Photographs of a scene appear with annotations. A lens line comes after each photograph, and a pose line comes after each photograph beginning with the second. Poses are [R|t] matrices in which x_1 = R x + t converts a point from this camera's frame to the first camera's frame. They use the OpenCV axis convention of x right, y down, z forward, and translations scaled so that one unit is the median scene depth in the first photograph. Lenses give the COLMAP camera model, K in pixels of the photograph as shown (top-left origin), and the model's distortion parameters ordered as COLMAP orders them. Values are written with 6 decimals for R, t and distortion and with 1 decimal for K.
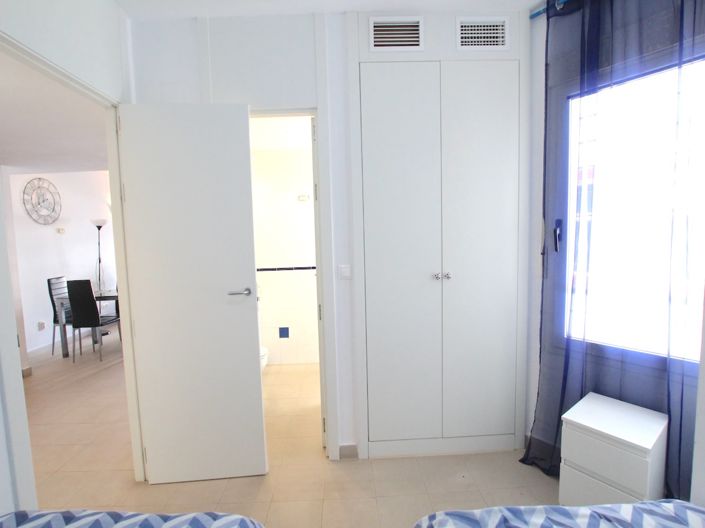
lens RADIAL K [[333.4, 0, 355.8], [0, 333.4, 262.5], [0, 0, 1]] dist [-0.022687, 0.000193]
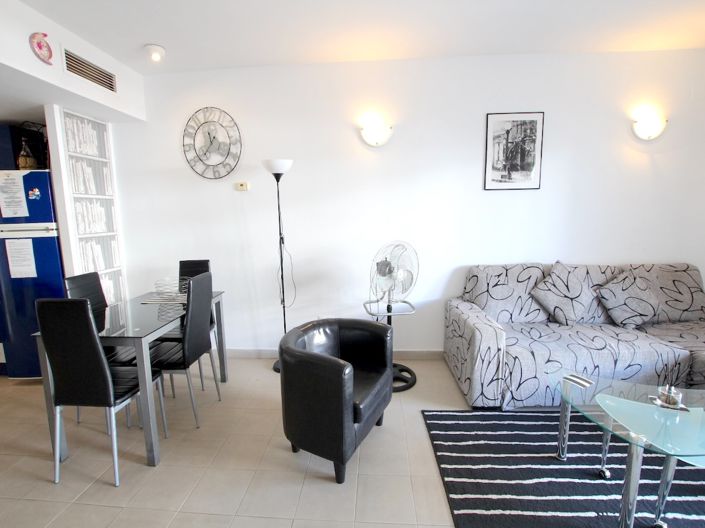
lens RADIAL K [[327.0, 0, 341.2], [0, 327.0, 262.2], [0, 0, 1]] dist [-0.016849, 0.000306]
pose [[-0.129304, 0.170263, -0.976878, -0.305665], [-0.053939, 0.982482, 0.178379, -0.082742], [0.990137, 0.075757, -0.117855, 1.372206]]
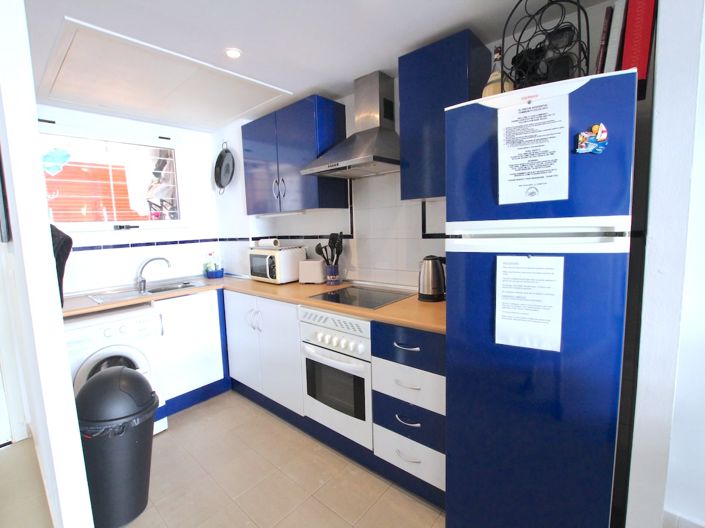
lens RADIAL K [[333.4, 0, 355.8], [0, 333.4, 262.5], [0, 0, 1]] dist [-0.022687, 0.000193]
pose [[-0.690855, 0.130073, -0.711197, -0.542921], [-0.002872, 0.983182, 0.182606, -0.027887], [0.722988, 0.128197, -0.678862, 0.789426]]
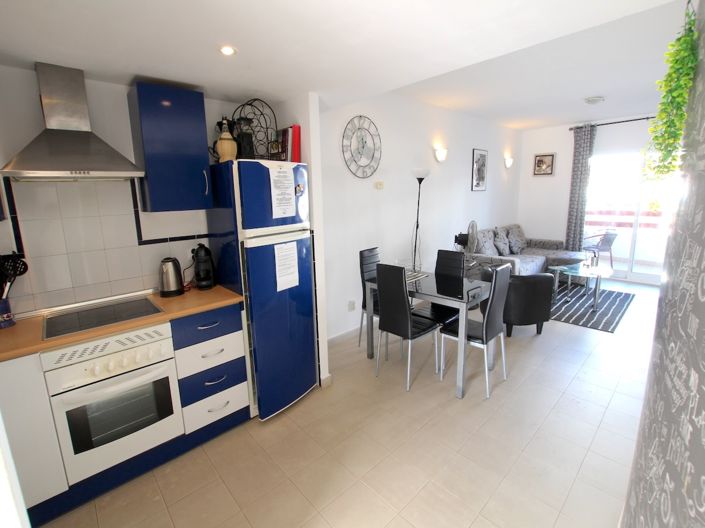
lens RADIAL K [[327.0, 0, 341.2], [0, 327.0, 262.2], [0, 0, 1]] dist [-0.016849, 0.000306]
pose [[0.638515, 0.156632, -0.753502, -0.371616], [-0.044366, 0.984934, 0.167144, -0.047025], [0.768330, -0.073294, 0.635844, 0.455642]]
